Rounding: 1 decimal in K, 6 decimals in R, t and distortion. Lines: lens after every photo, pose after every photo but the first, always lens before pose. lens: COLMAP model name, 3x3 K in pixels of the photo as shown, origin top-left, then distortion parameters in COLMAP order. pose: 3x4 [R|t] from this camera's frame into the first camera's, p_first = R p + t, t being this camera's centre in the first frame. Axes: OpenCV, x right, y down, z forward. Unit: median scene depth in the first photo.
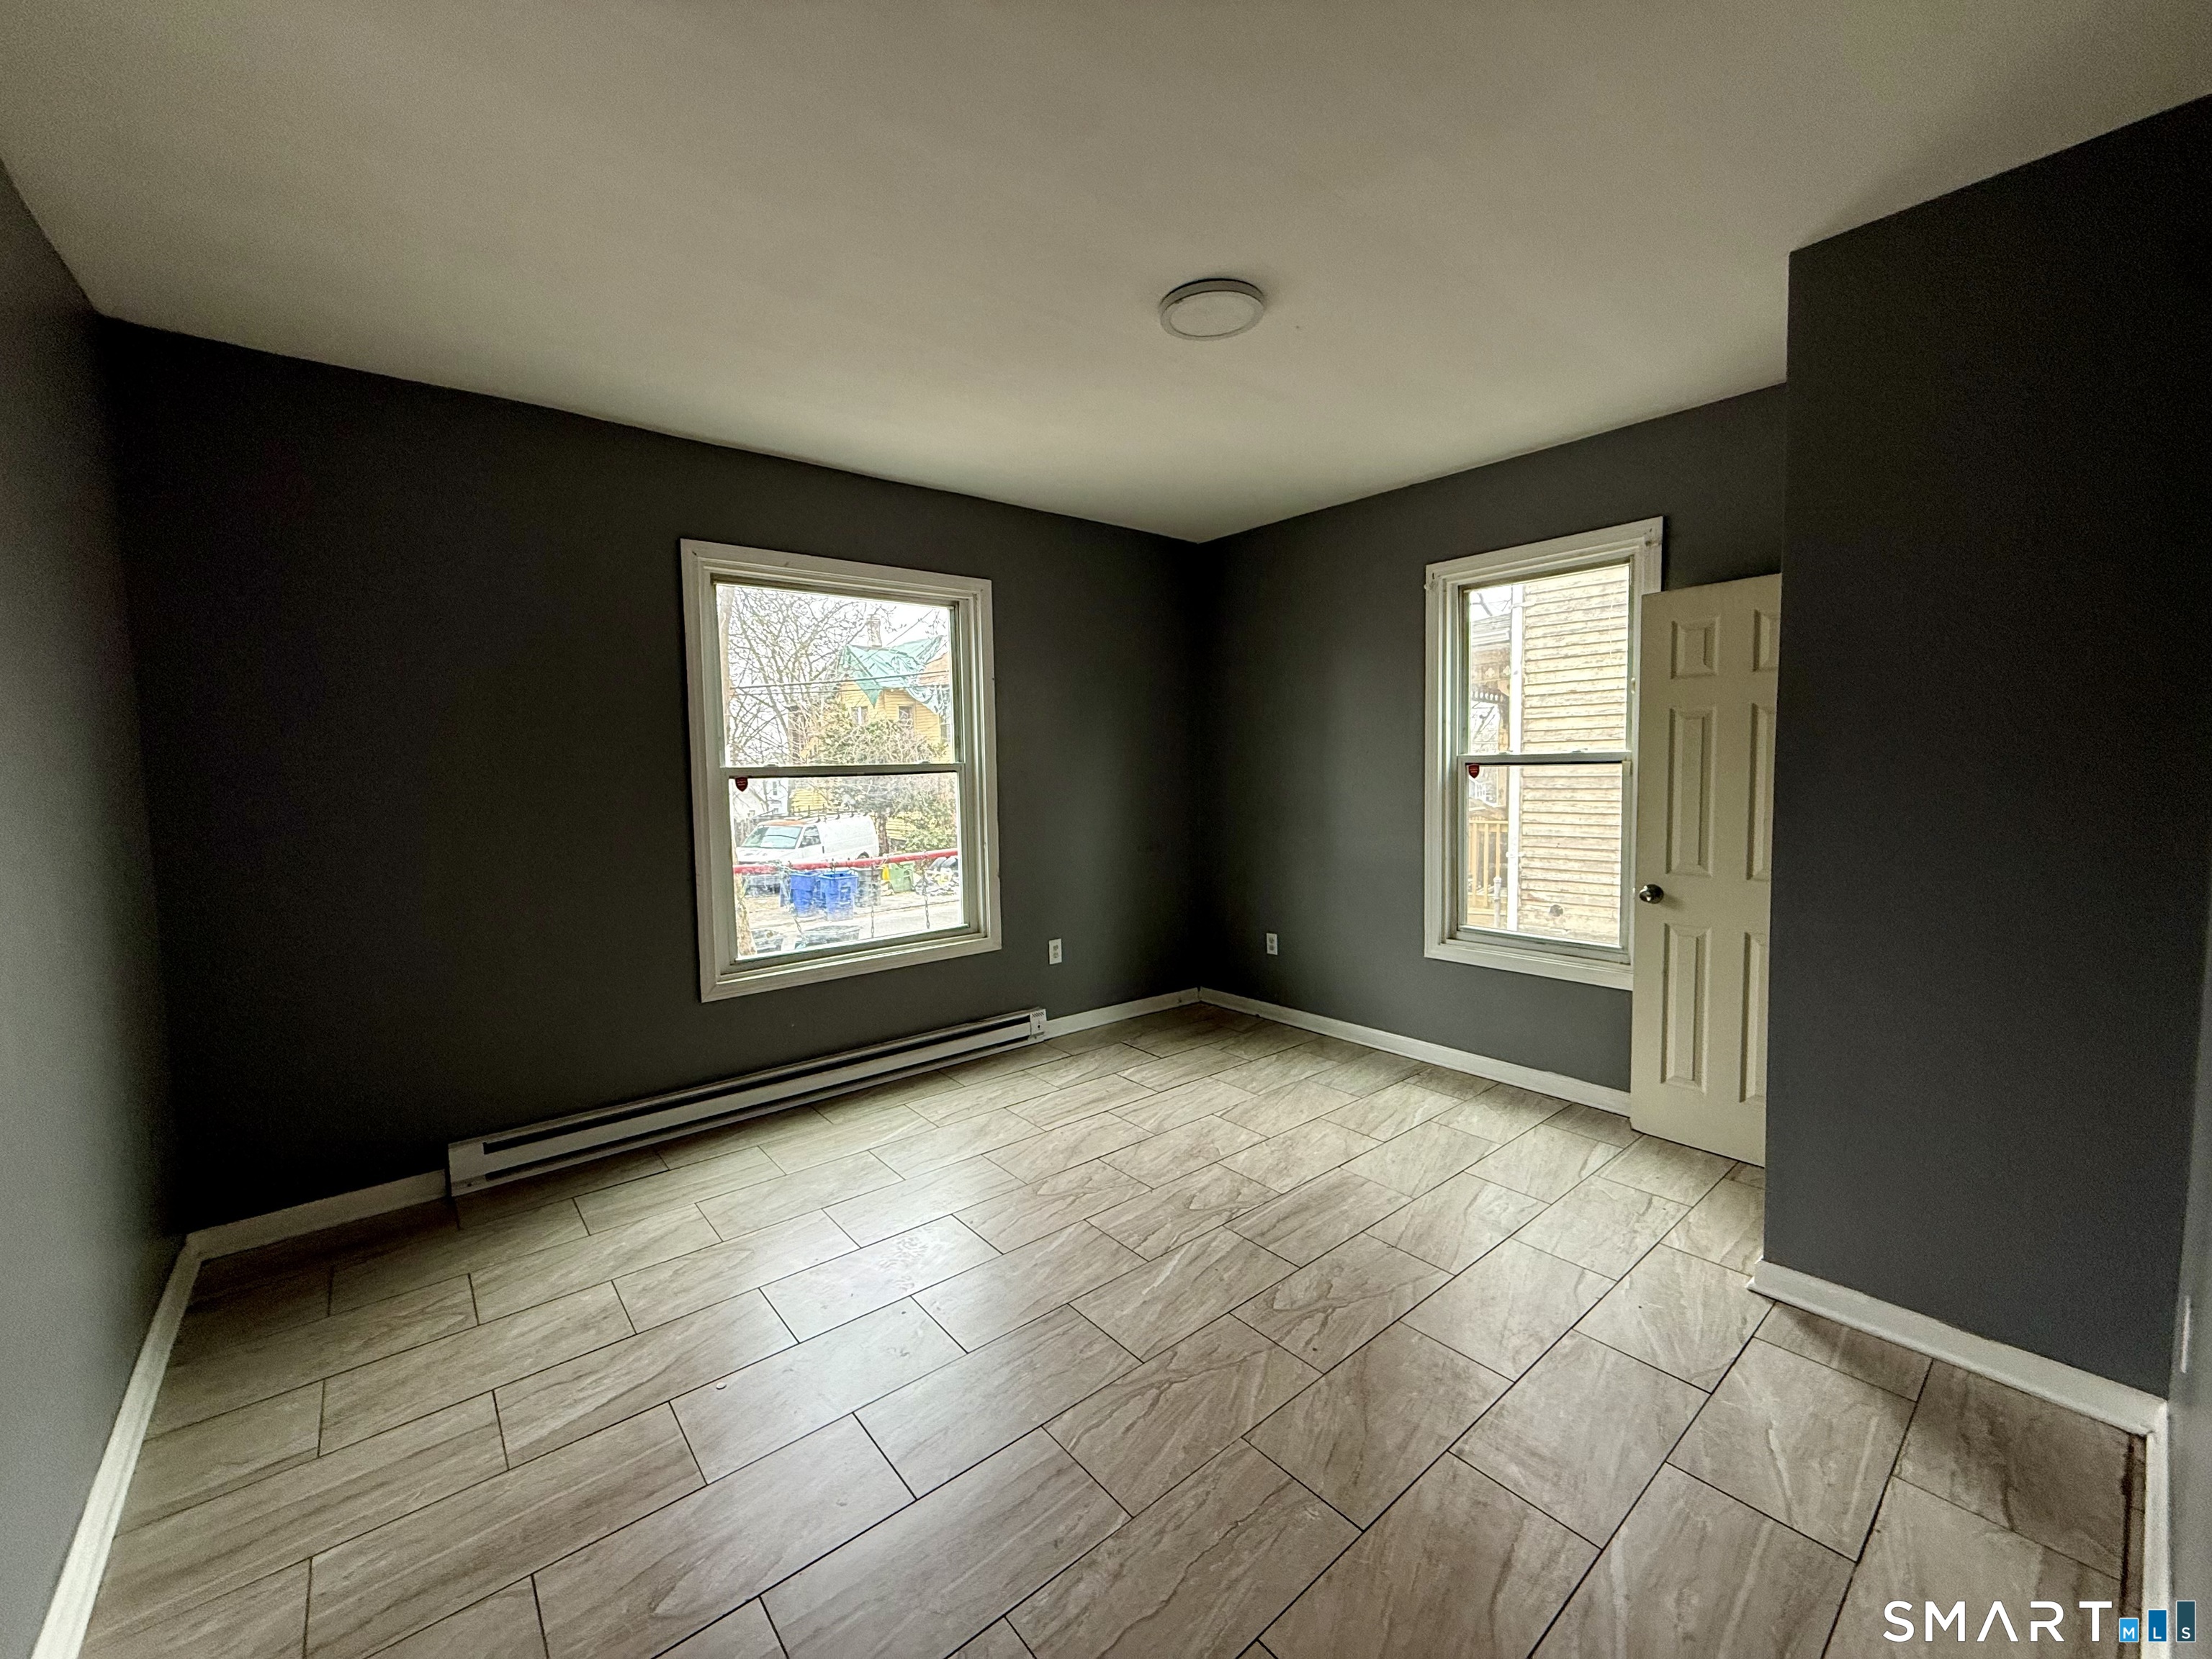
lens RADIAL K [[874.0, 0, 1103.7], [0, 874.0, 829.8], [0, 0, 1]] dist [-0.001705, -0.000156]
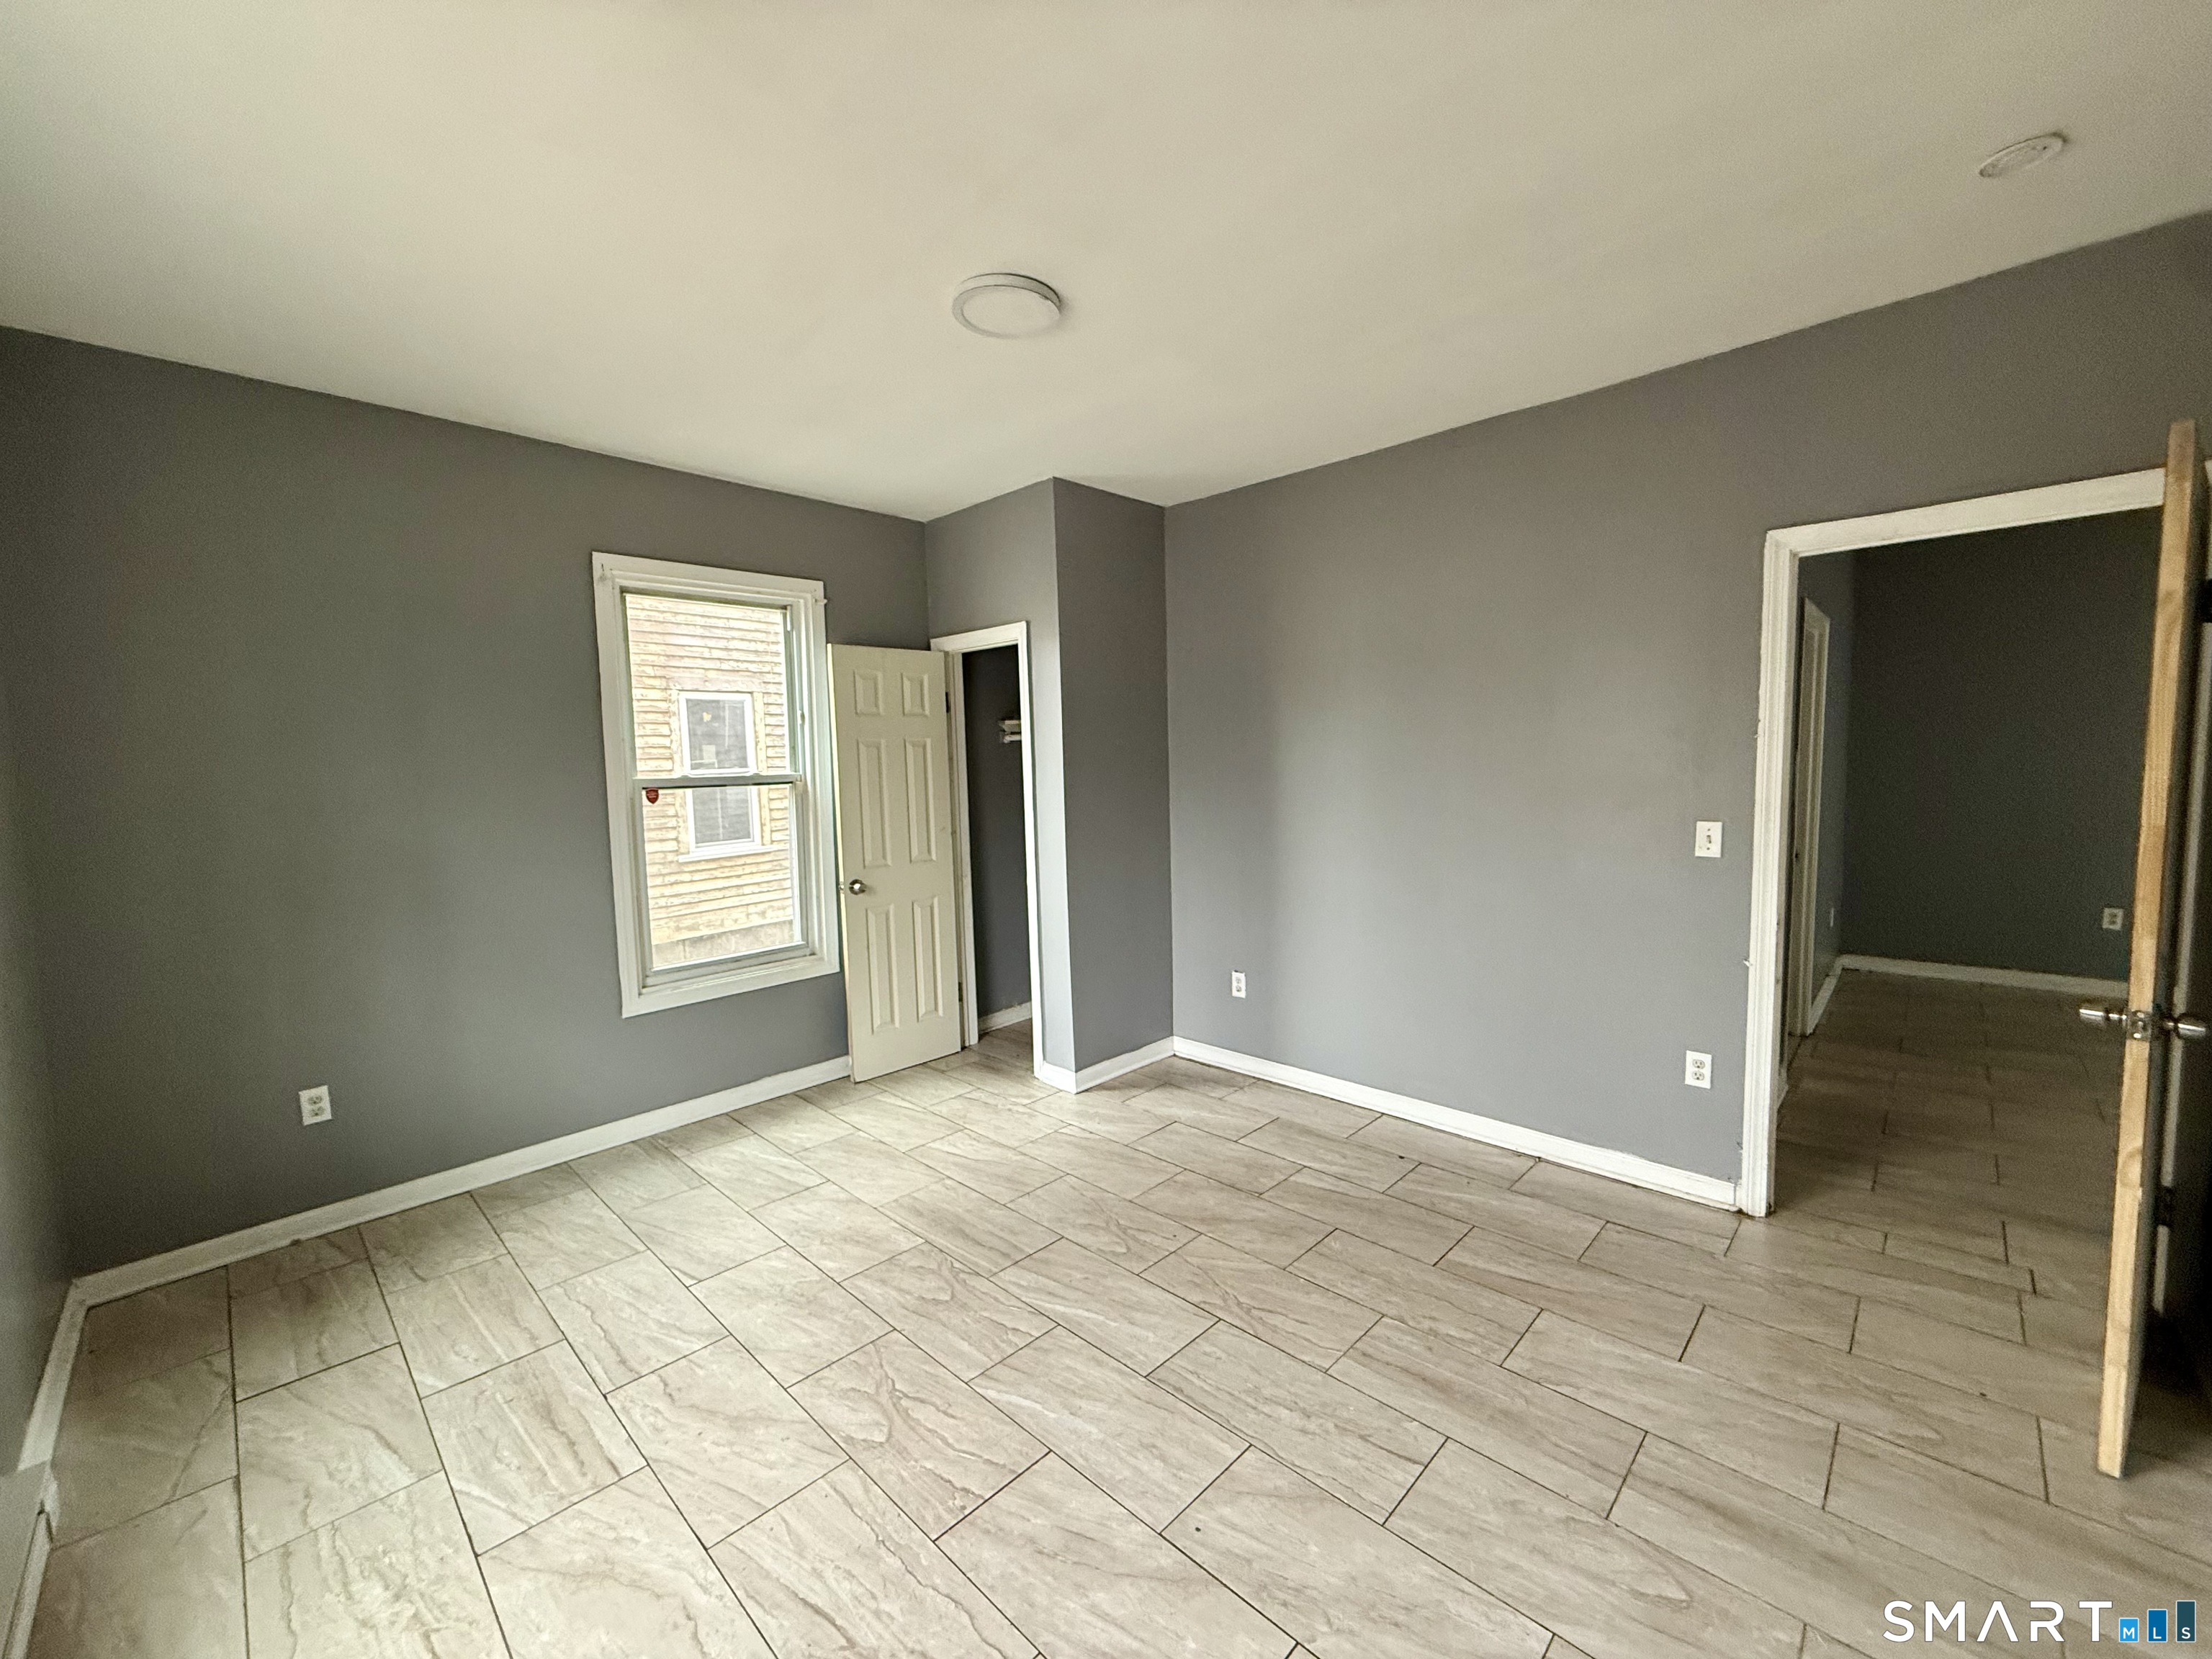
lens RADIAL K [[874.0, 0, 1103.7], [0, 874.0, 829.8], [0, 0, 1]] dist [-0.001705, -0.000156]
pose [[-0.106807, -0.055719, 0.992717, -0.611239], [0.102409, 0.992502, 0.066725, -0.051876], [-0.988992, 0.108790, -0.100300, 0.735113]]
